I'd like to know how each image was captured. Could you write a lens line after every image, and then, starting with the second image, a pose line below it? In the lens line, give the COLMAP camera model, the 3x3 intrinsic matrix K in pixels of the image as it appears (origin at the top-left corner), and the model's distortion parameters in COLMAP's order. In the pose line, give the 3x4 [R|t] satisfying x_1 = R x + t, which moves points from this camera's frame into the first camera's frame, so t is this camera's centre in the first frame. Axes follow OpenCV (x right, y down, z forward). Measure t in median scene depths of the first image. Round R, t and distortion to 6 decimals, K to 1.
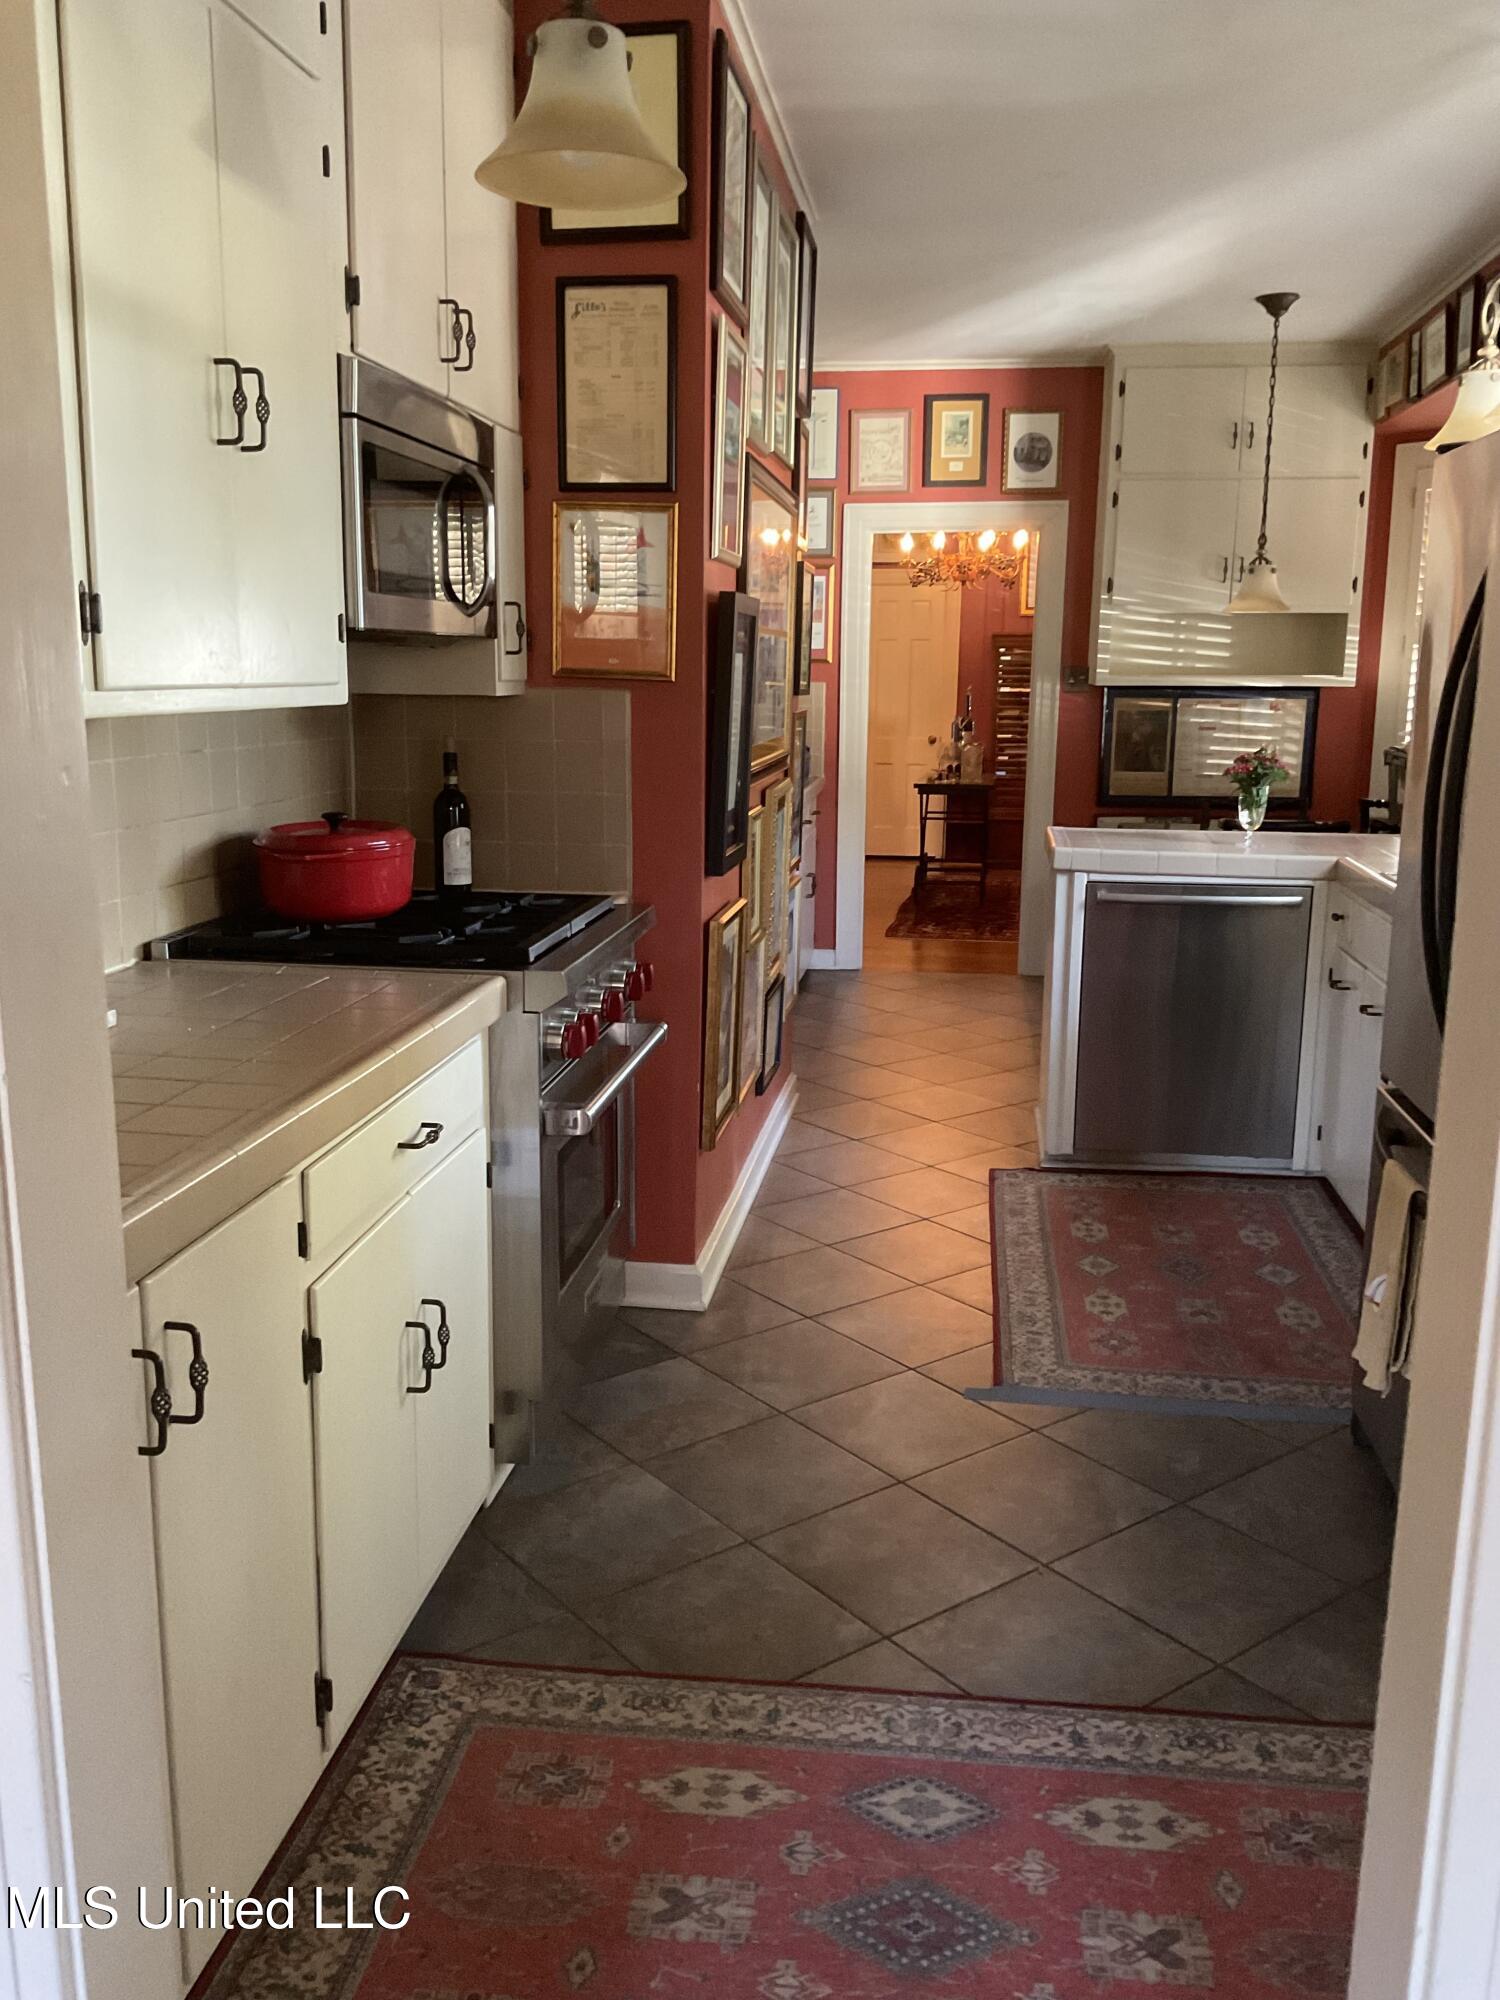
lens RADIAL K [[1690.8, 0, 740.4], [0, 1690.8, 988.8], [0, 0, 1]] dist [0.131174, -0.261373]
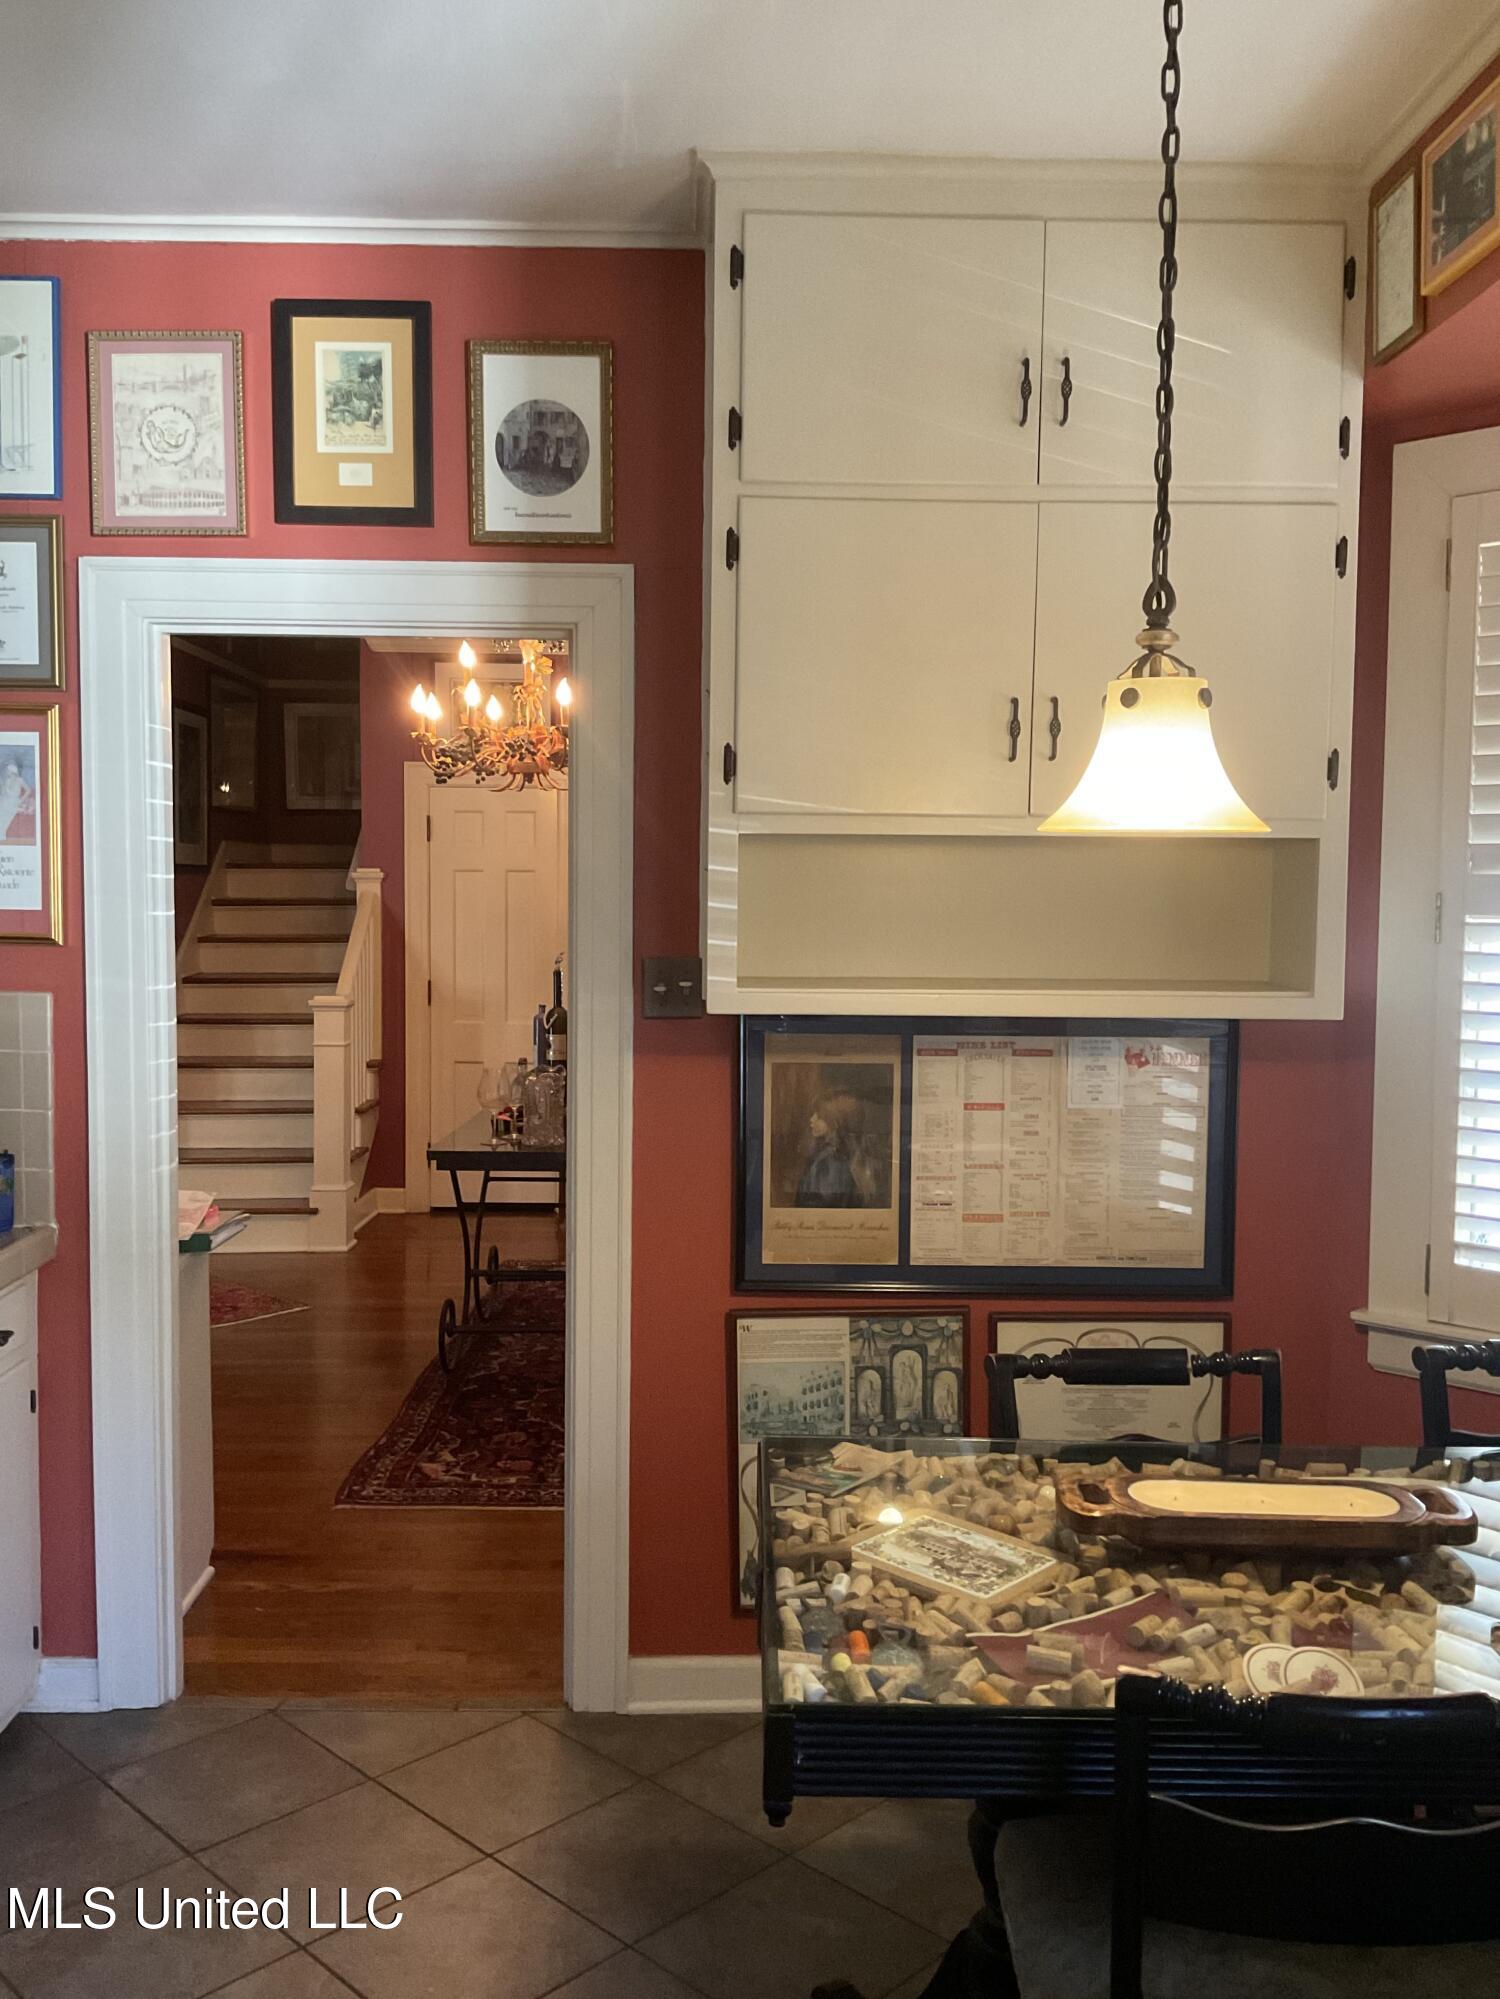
lens RADIAL K [[1689.9, 0, 740.4], [0, 1689.9, 988.3], [0, 0, 1]] dist [0.131174, -0.261373]
pose [[0.989295, -0.006422, 0.145786, 0.157302], [0.025025, 0.991697, -0.126134, -0.132506], [-0.143766, 0.128432, 0.981242, 0.608749]]
